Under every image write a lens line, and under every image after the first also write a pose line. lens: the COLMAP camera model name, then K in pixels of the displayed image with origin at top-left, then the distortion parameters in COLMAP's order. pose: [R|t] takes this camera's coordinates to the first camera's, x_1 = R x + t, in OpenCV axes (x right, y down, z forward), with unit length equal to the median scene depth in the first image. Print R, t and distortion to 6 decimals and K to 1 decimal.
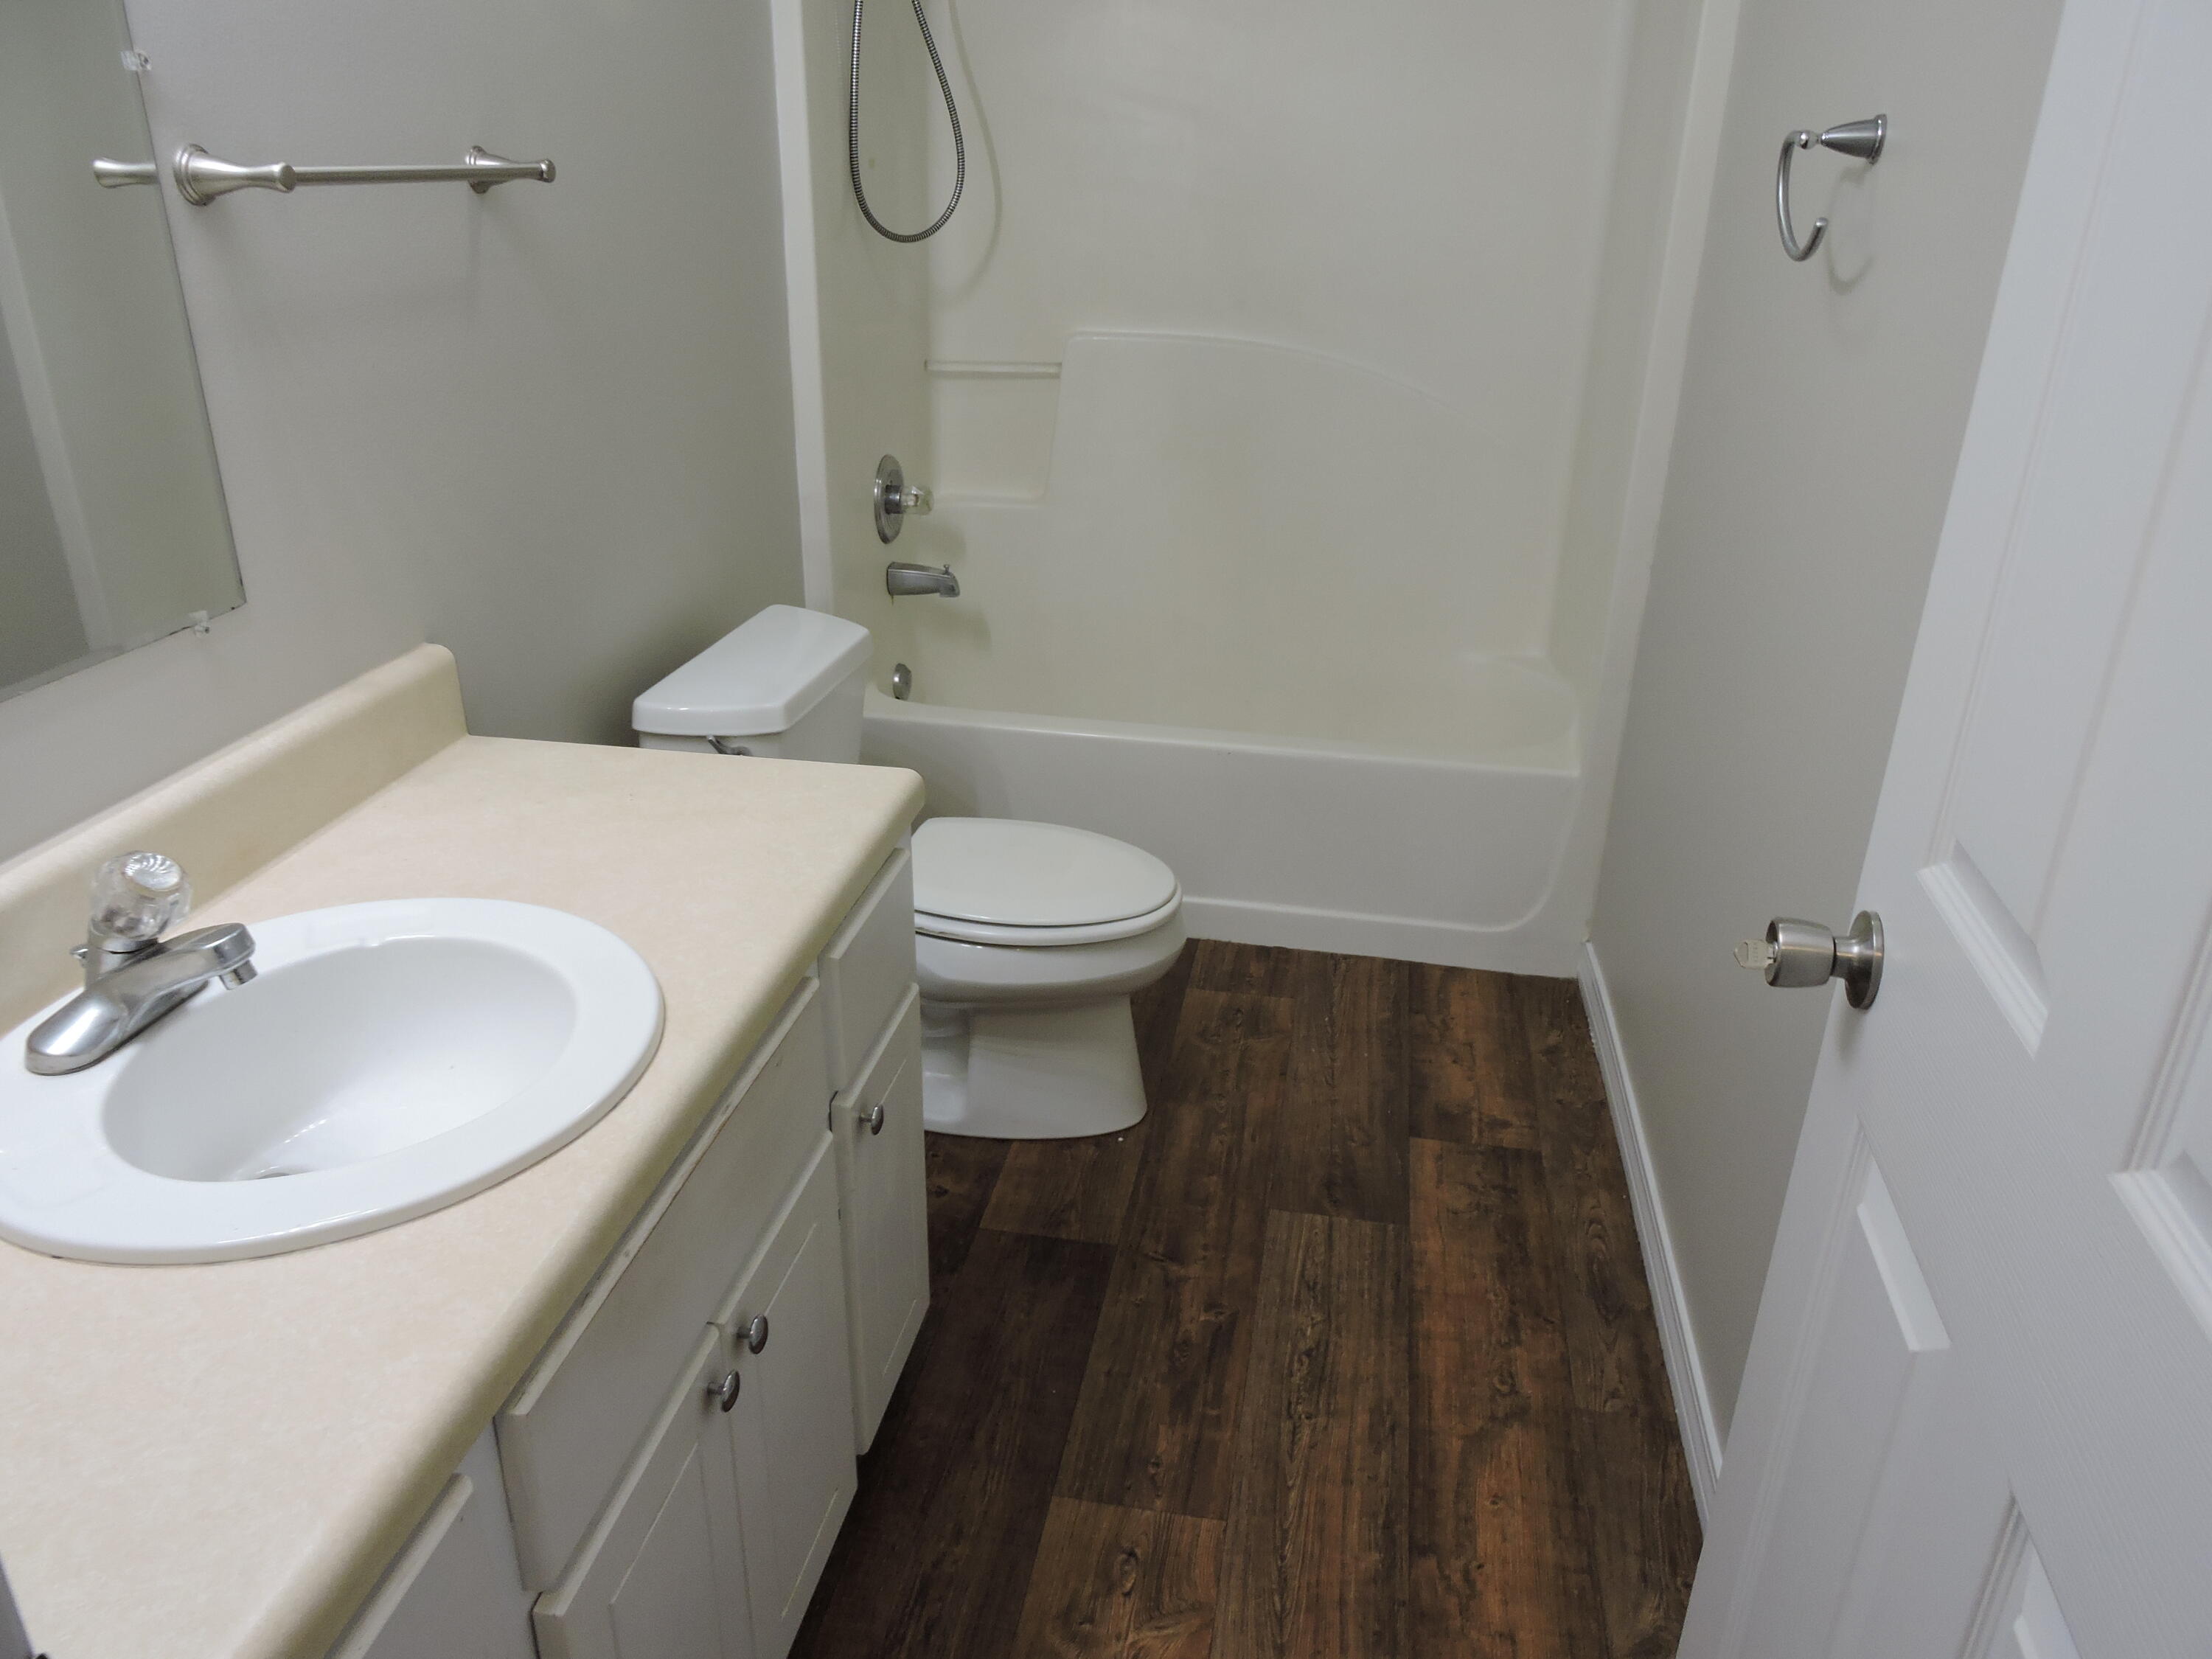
lens RADIAL K [[1562.9, 0, 1106.0], [0, 1562.9, 829.5], [0, 0, 1]] dist [0.004840, -0.000299]
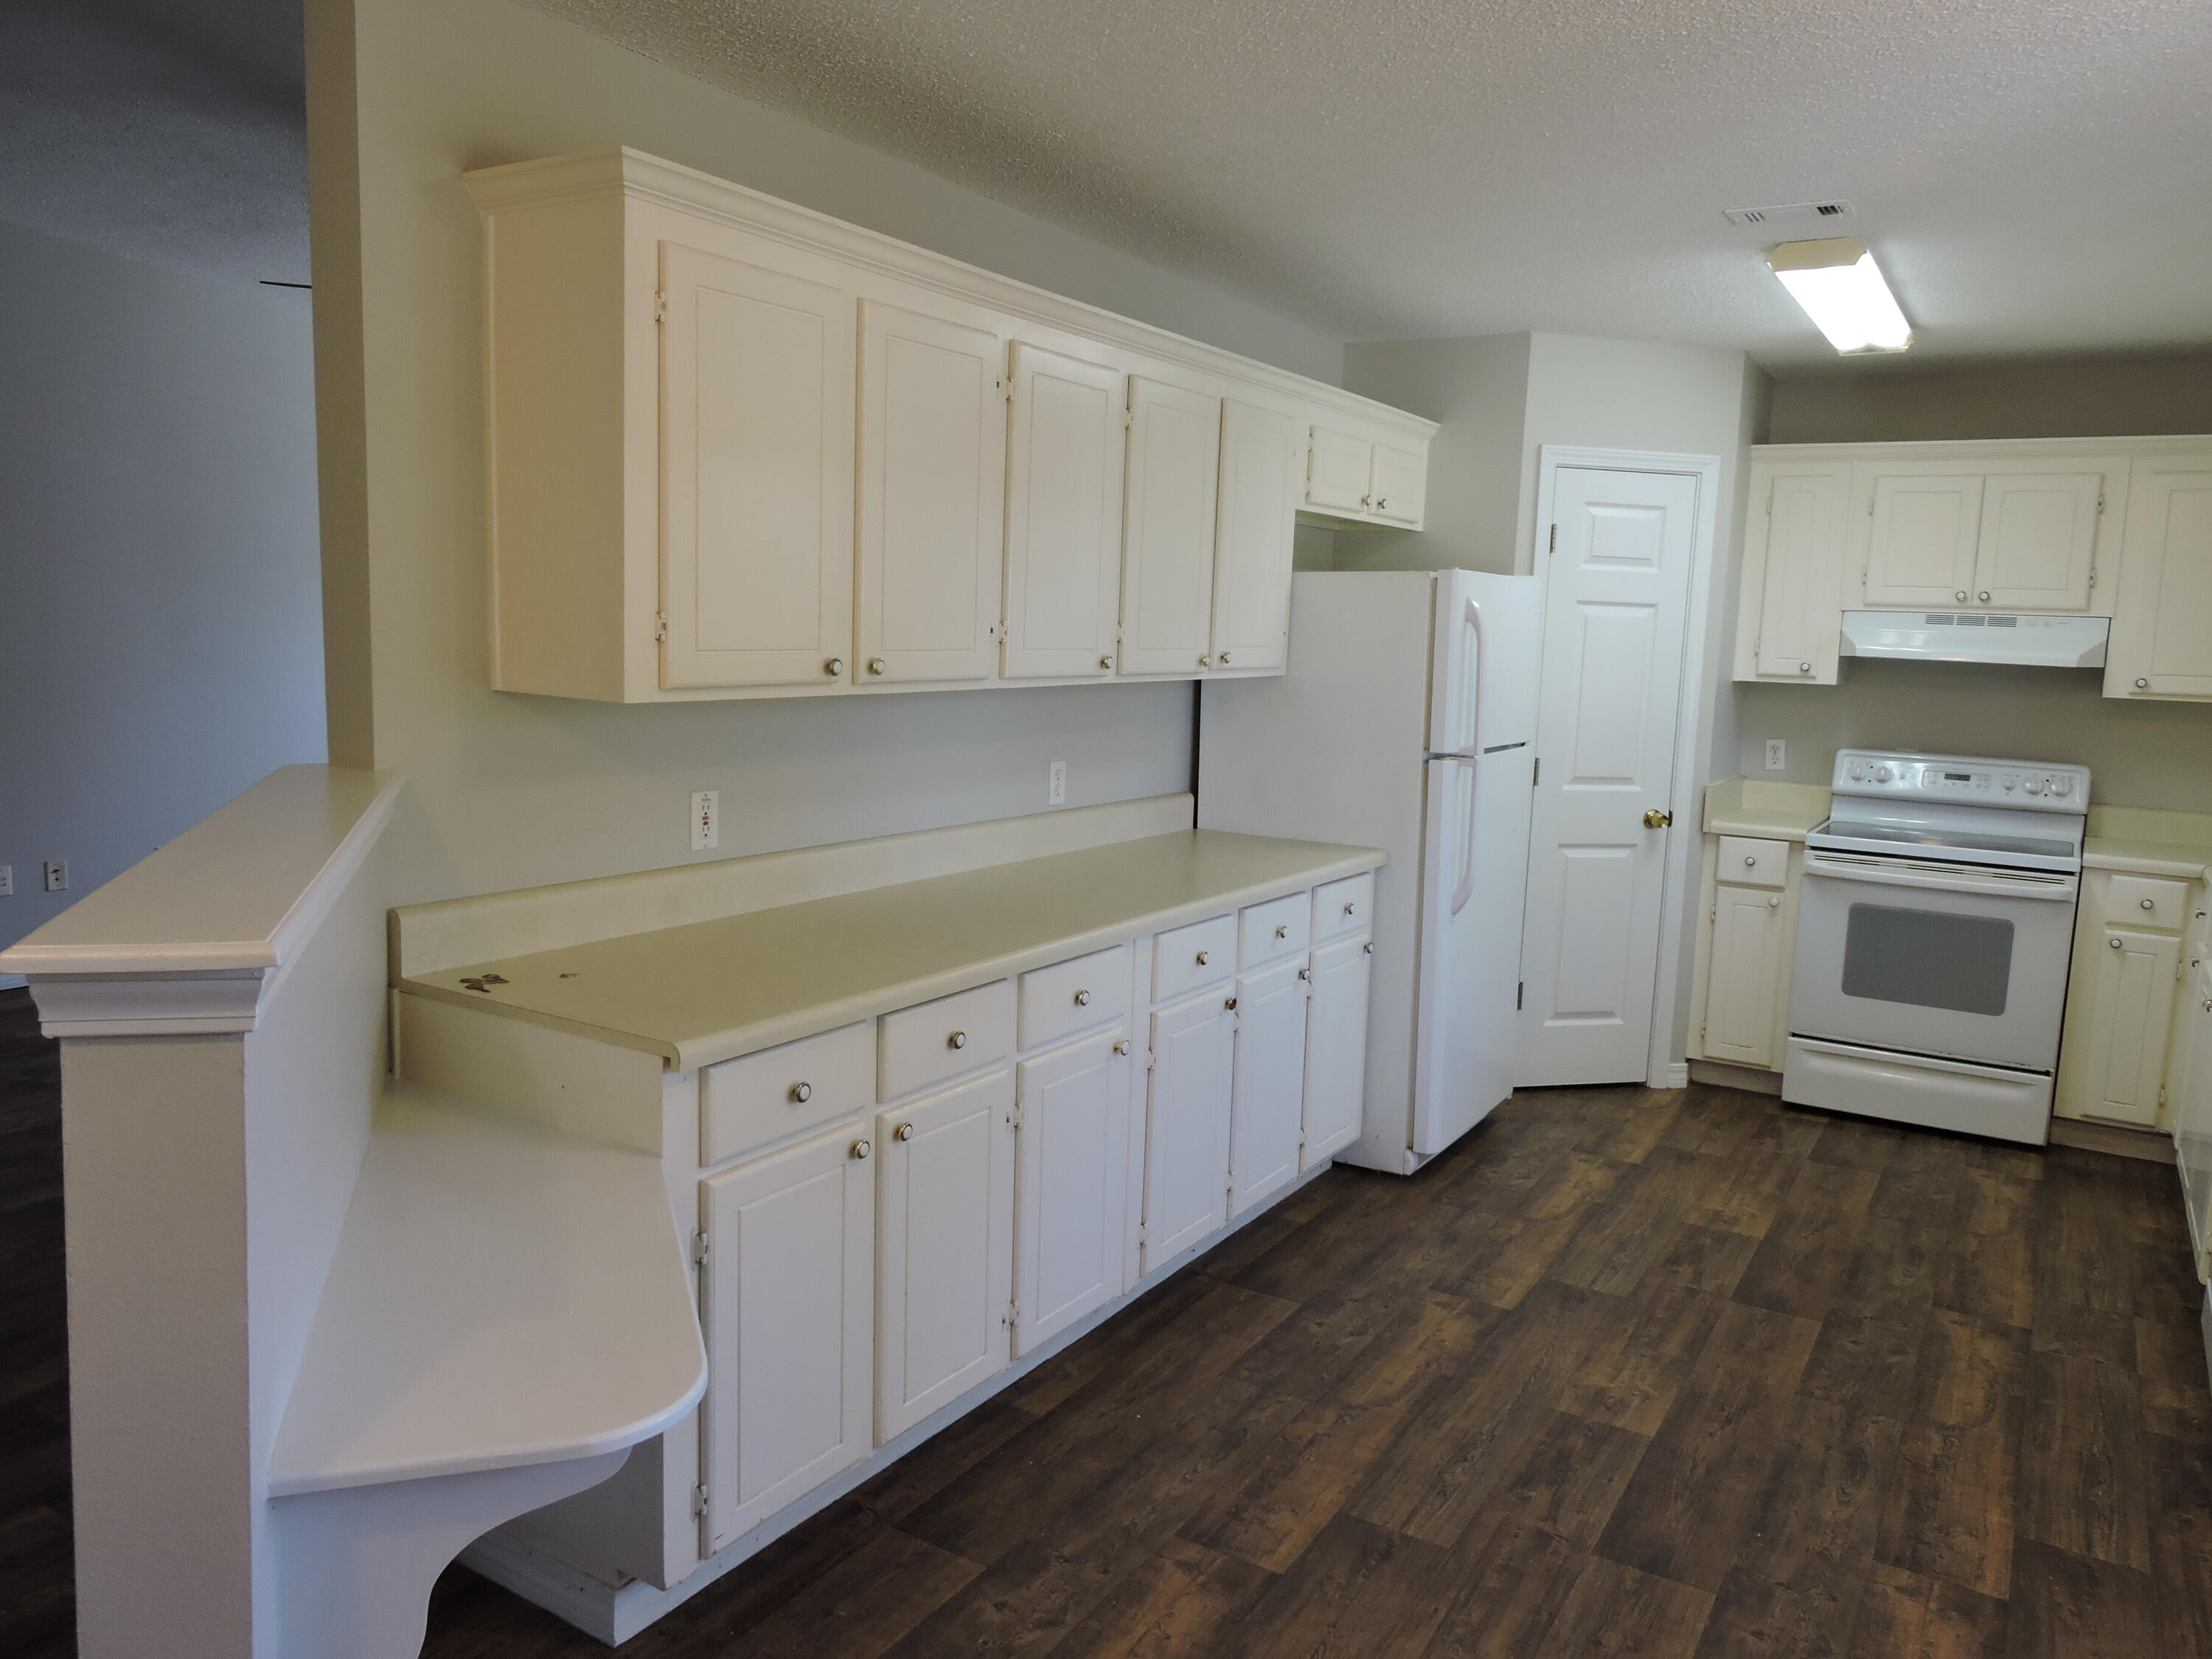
lens RADIAL K [[1562.9, 0, 1106.0], [0, 1562.9, 829.5], [0, 0, 1]] dist [0.004840, -0.000299]
pose [[-0.927796, -0.106560, 0.357548, 0.447544], [0.087210, 0.869852, 0.485542, -0.834860], [-0.362753, 0.481666, -0.797752, 1.861395]]
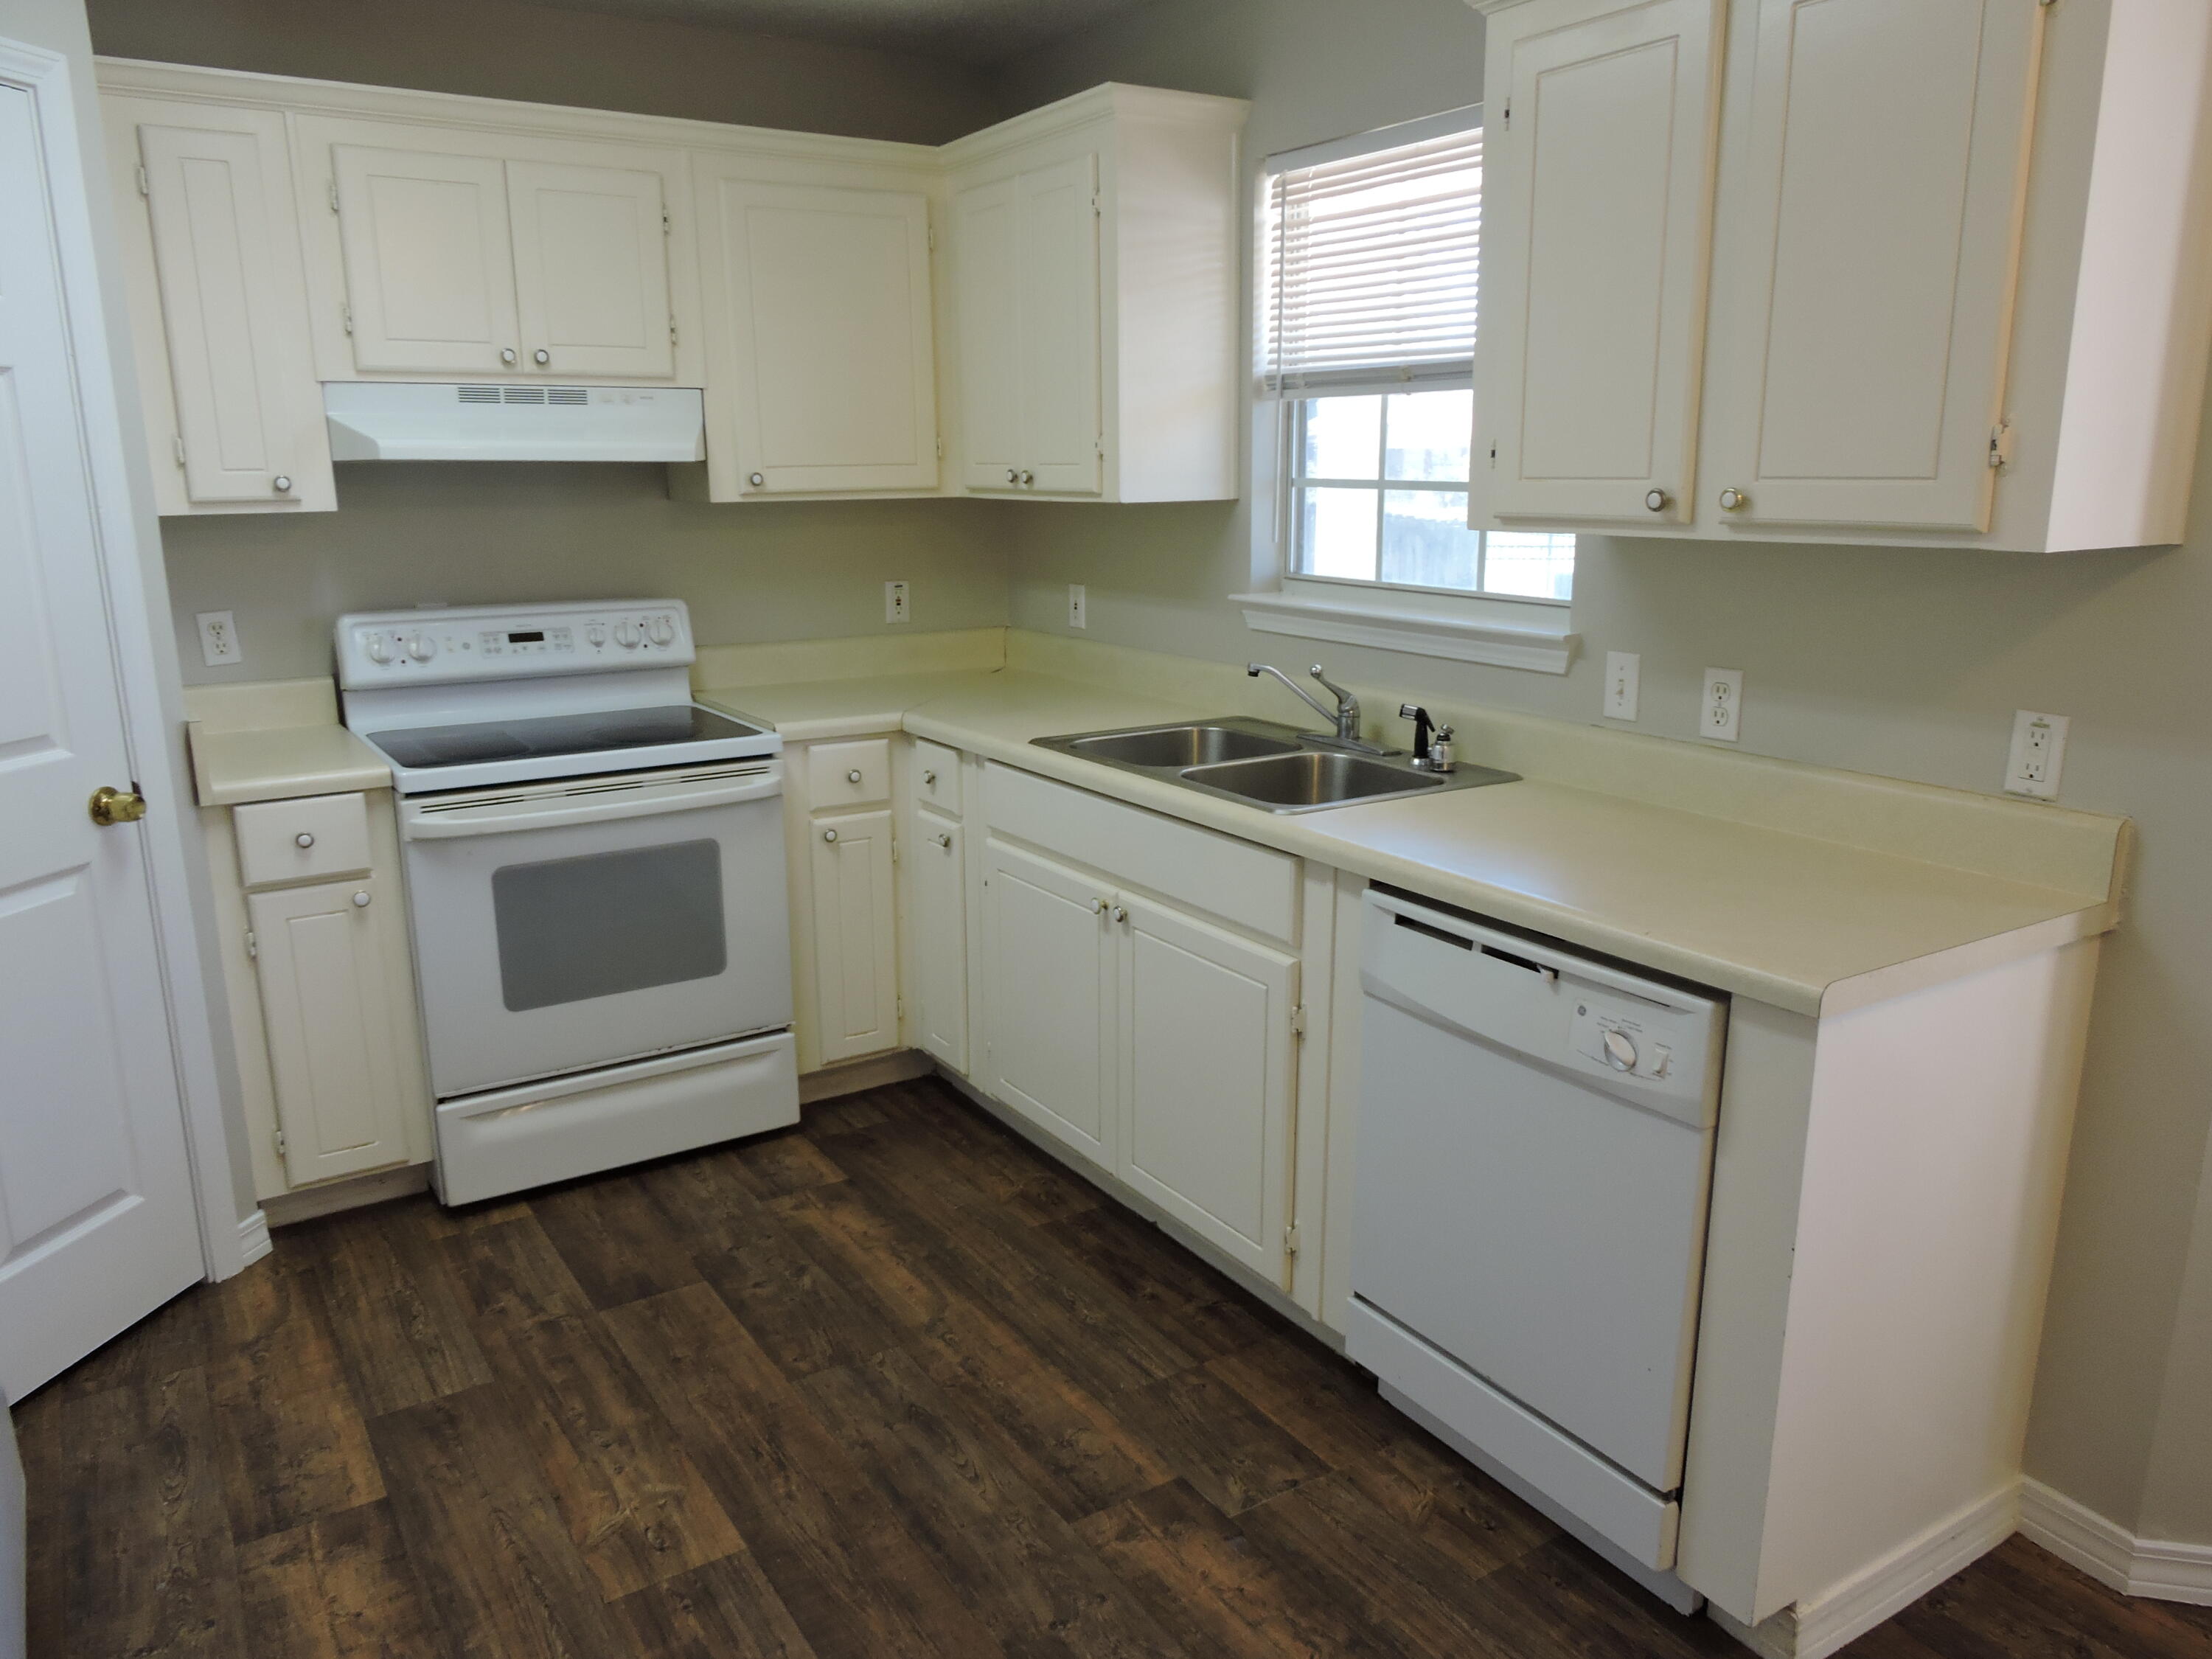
lens RADIAL K [[1655.8, 0, 1092.3], [0, 1655.8, 816.6], [0, 0, 1]] dist [0.079715, -0.042435]
pose [[-0.746587, 0.132307, -0.651999, 0.505636], [-0.263131, 0.841390, 0.472043, -0.770381], [0.611040, 0.523983, -0.593357, 1.707756]]
